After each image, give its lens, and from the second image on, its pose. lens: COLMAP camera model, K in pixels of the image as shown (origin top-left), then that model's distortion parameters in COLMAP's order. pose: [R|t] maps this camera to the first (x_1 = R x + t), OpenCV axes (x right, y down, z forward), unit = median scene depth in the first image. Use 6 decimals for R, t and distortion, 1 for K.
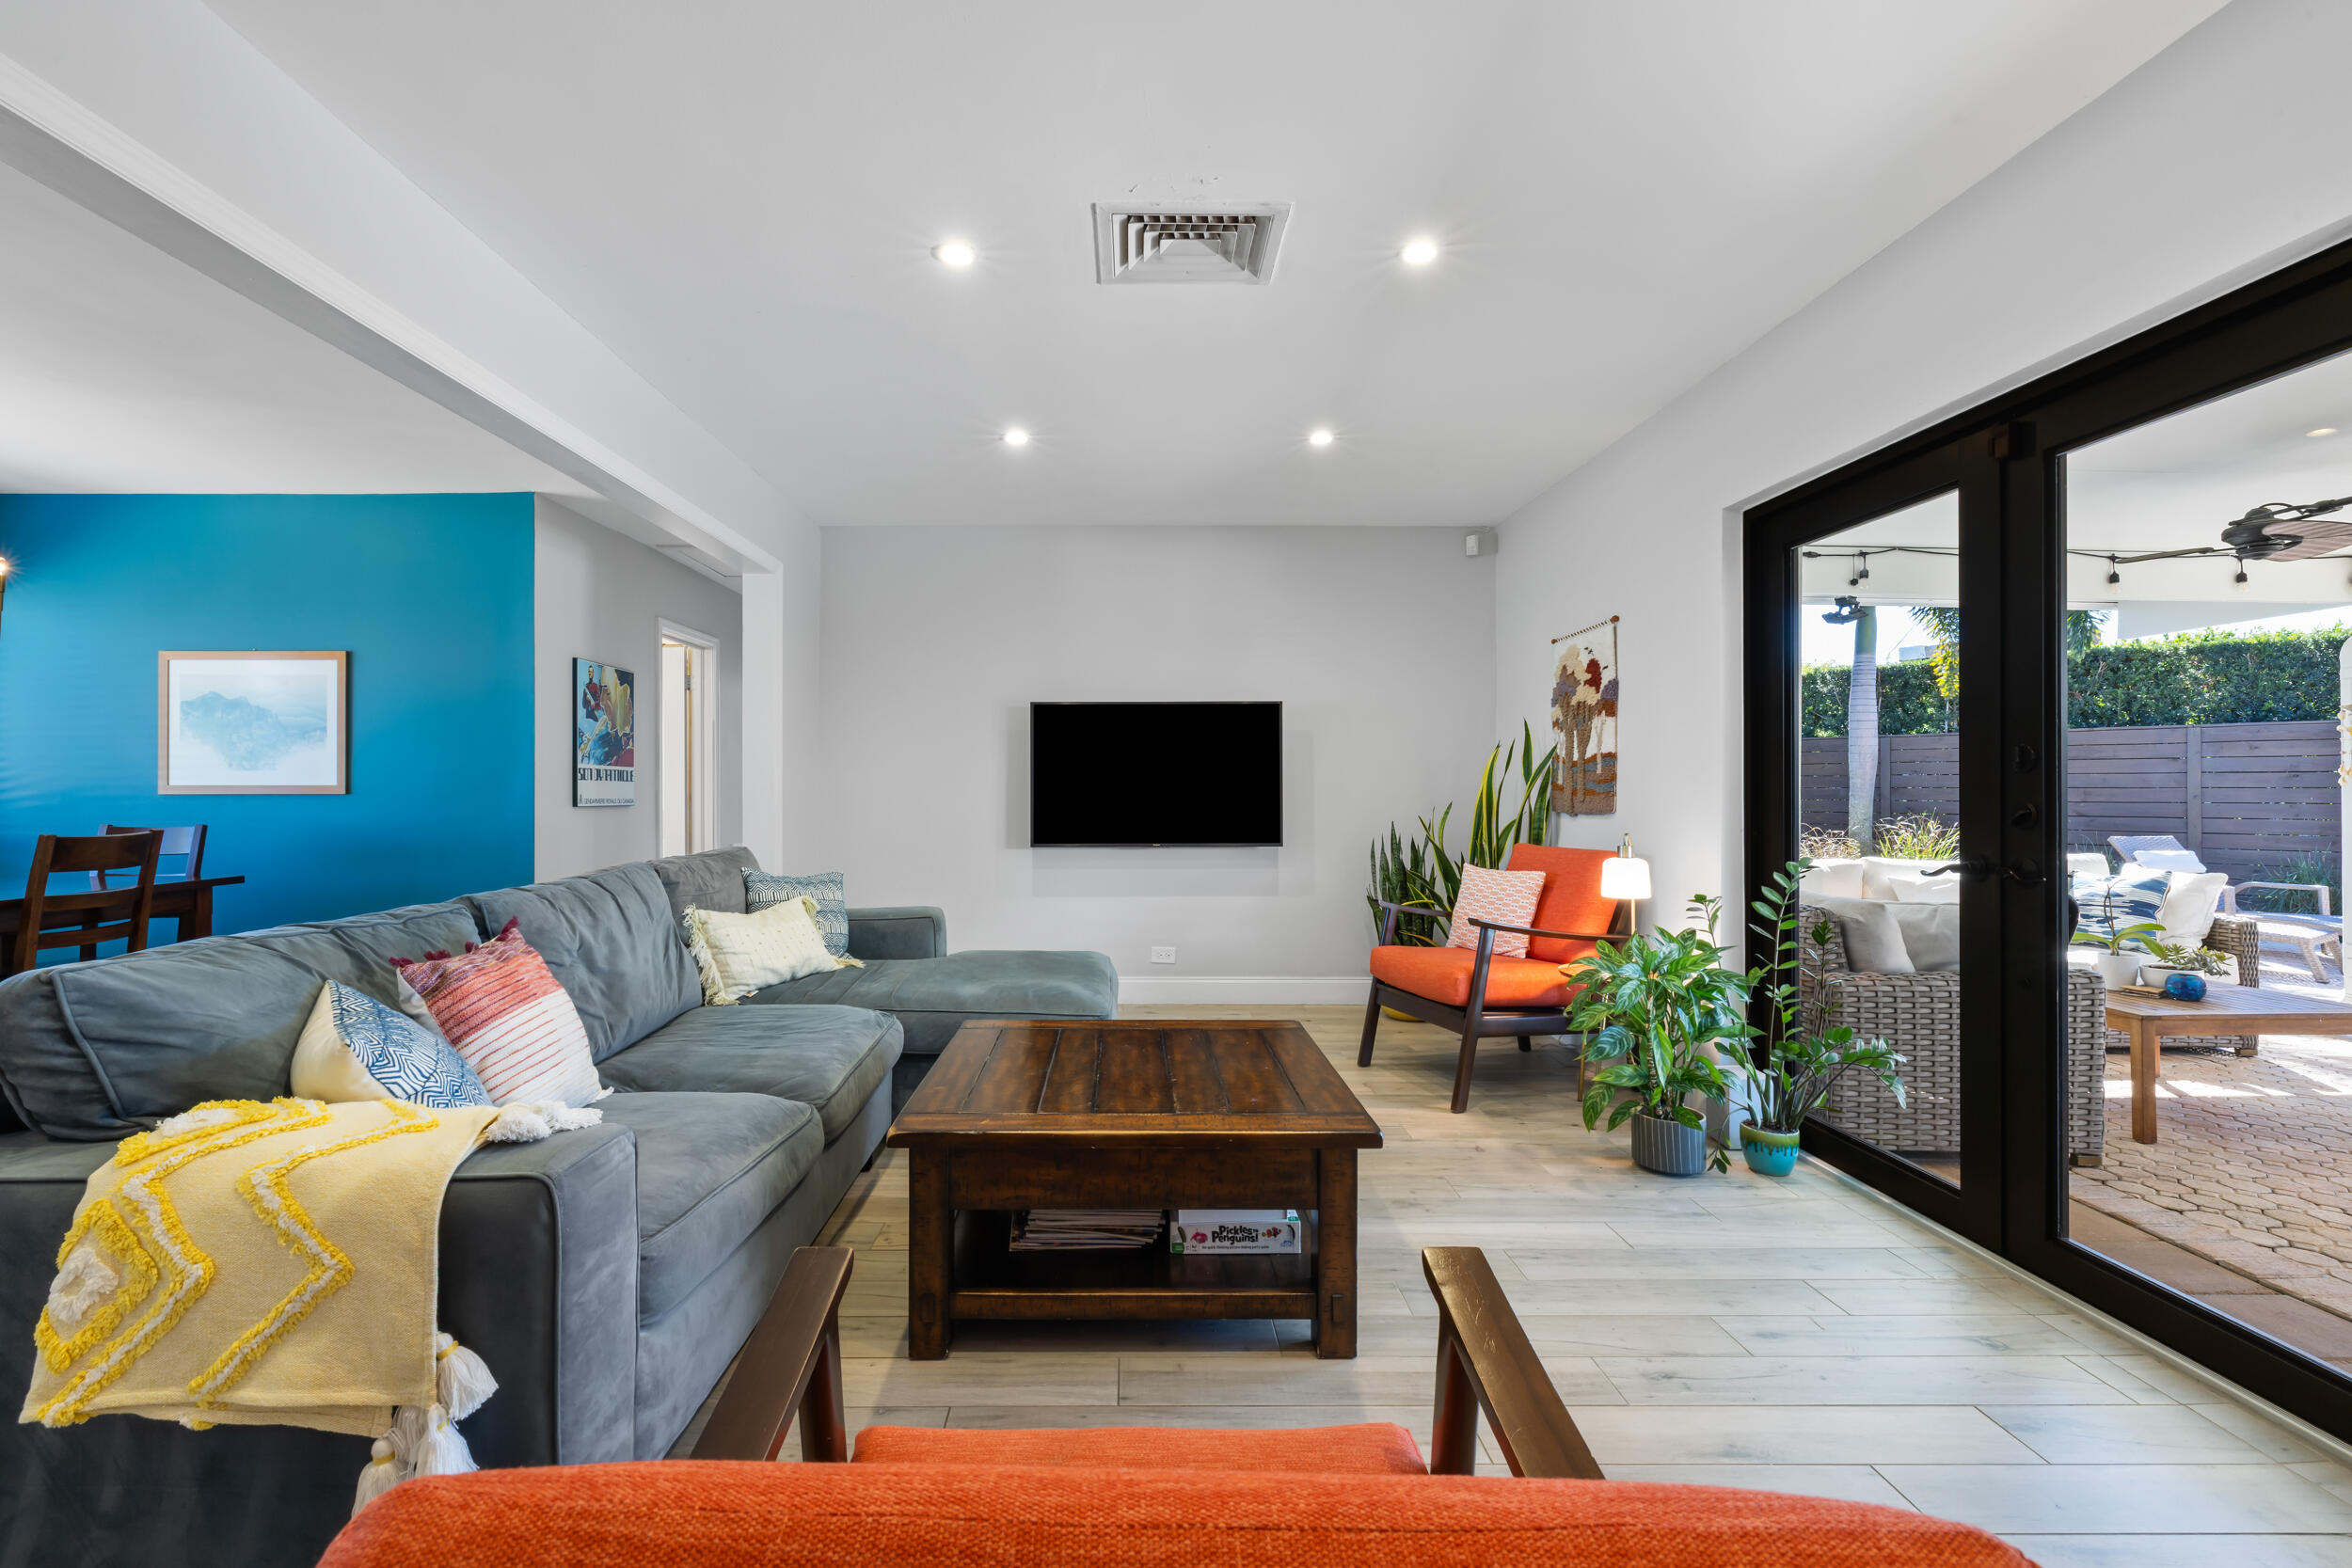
lens RADIAL K [[1006.9, 0, 1158.6], [0, 1006.9, 793.4], [0, 0, 1]] dist [-0.002853, 0.000286]
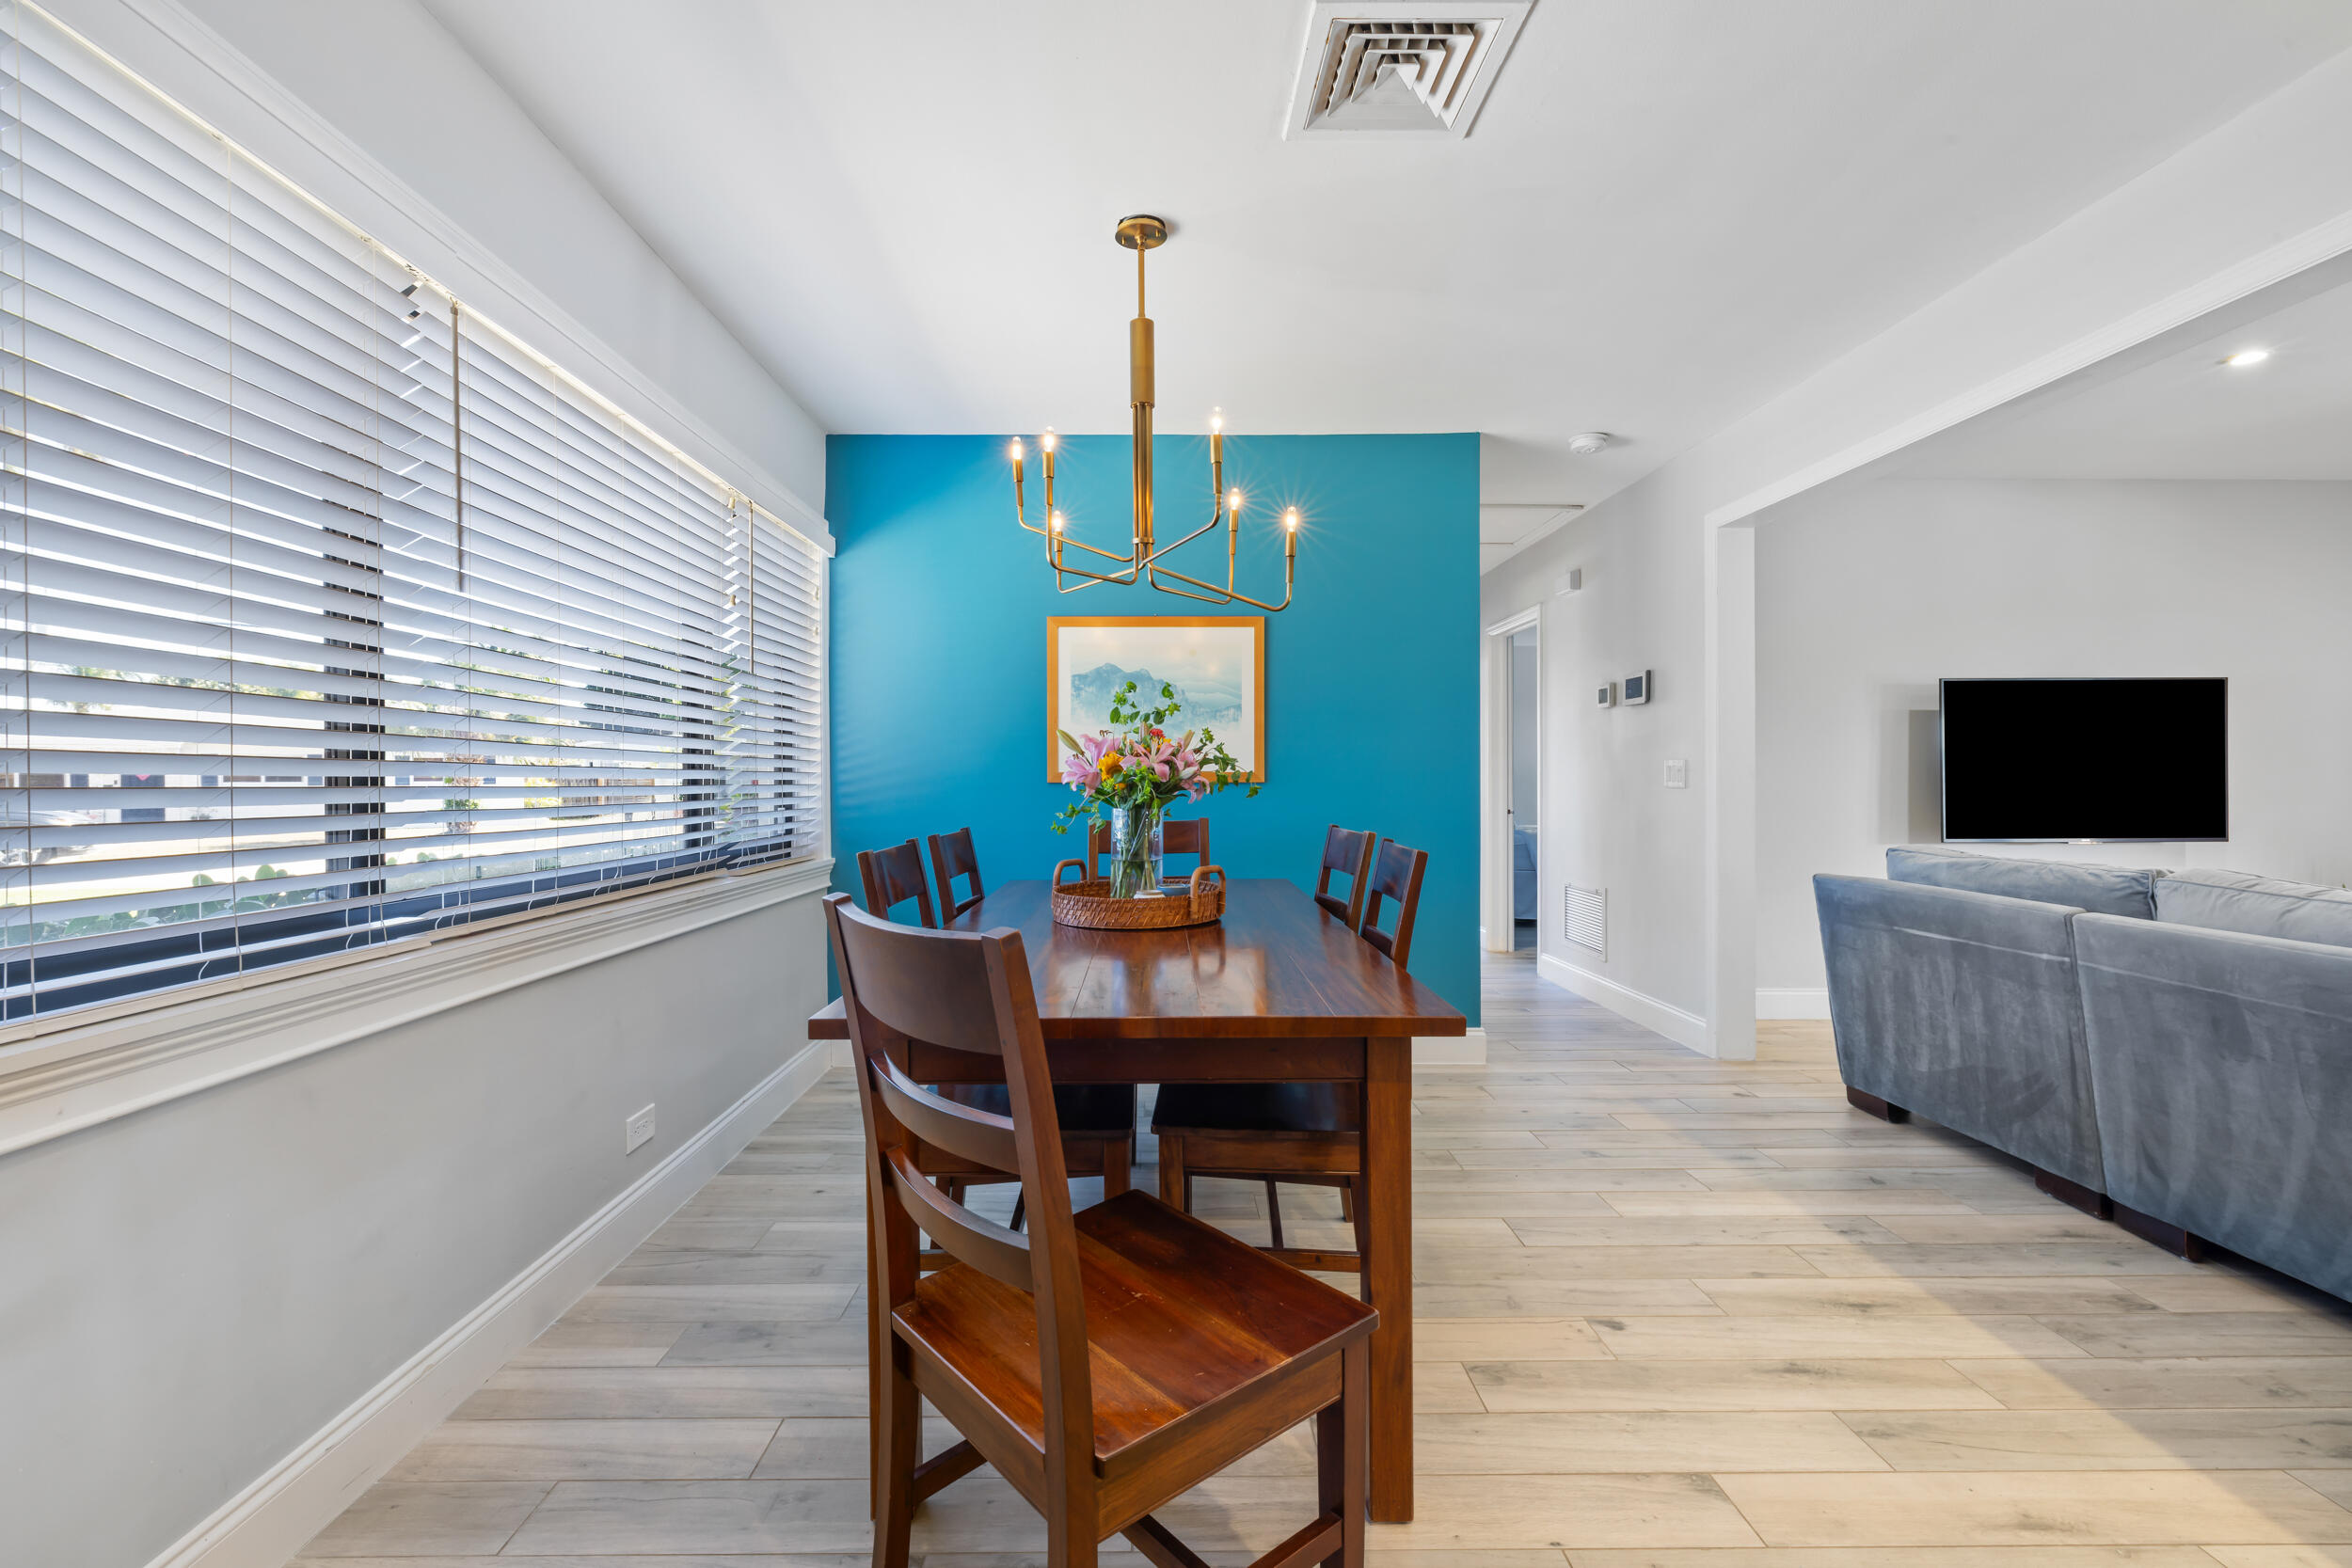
lens RADIAL K [[1006.9, 0, 1166.3], [0, 1006.9, 784.7], [0, 0, 1]] dist [-0.002853, 0.000286]
pose [[0.999890, 0.000787, -0.014836, -0.879140], [-0.000793, 1.000000, -0.000380, 0.004002], [0.014836, 0.000391, 0.999890, 0.120419]]
